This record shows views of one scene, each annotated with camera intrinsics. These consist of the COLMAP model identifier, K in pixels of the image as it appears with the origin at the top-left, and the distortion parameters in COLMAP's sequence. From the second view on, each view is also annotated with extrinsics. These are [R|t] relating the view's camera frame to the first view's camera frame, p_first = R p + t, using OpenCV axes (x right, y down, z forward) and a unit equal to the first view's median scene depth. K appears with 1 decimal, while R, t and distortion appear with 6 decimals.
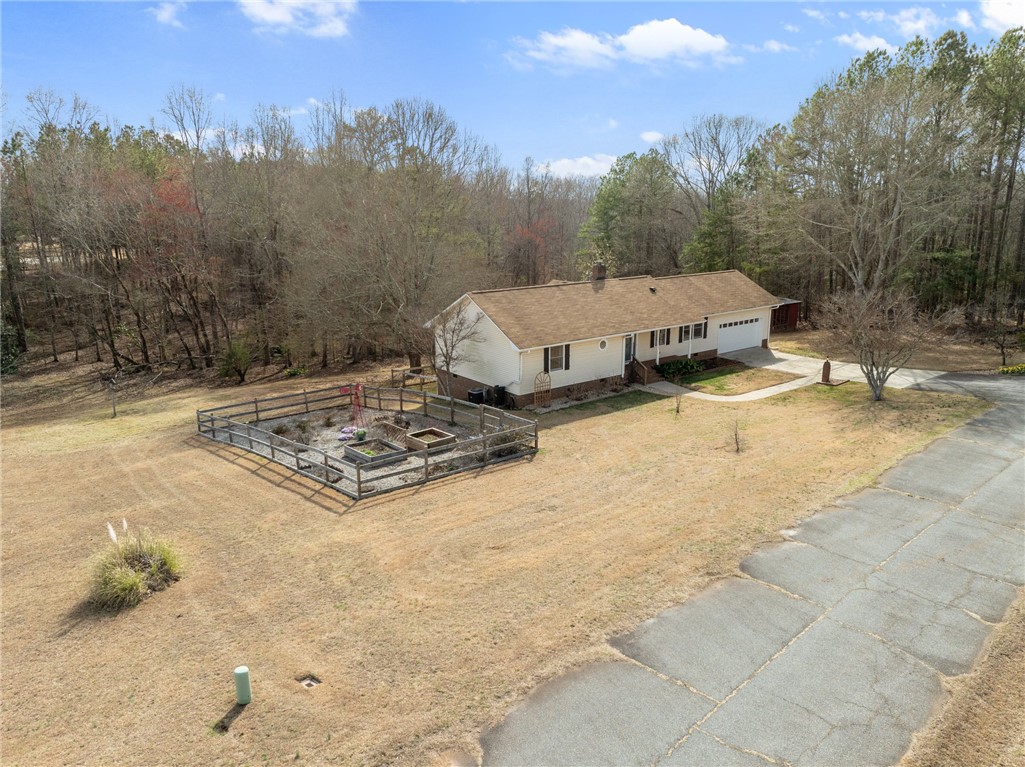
lens RADIAL K [[722.3, 0, 518.3], [0, 722.3, 378.4], [0, 0, 1]] dist [-0.040735, 0.001131]
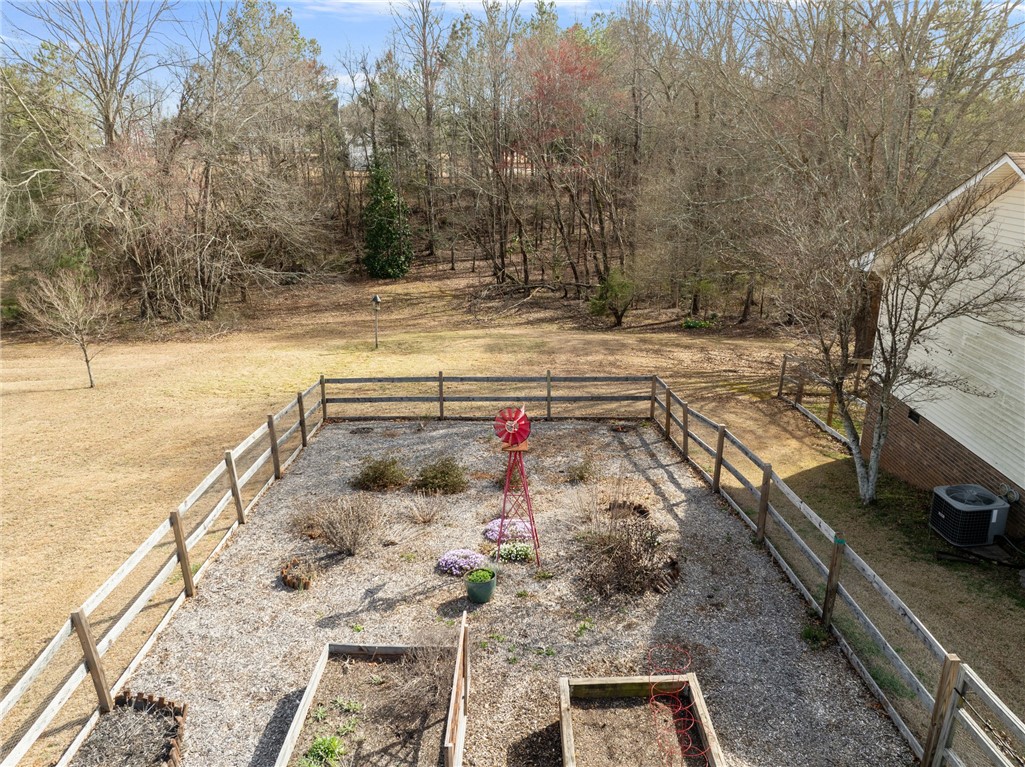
lens RADIAL K [[722.3, 0, 518.3], [0, 722.3, 378.4], [0, 0, 1]] dist [-0.040735, 0.001131]
pose [[0.774750, 0.196493, -0.600960, -0.036009], [-0.147635, 0.980430, 0.130237, -0.039690], [0.614789, -0.012178, 0.788597, 0.661039]]
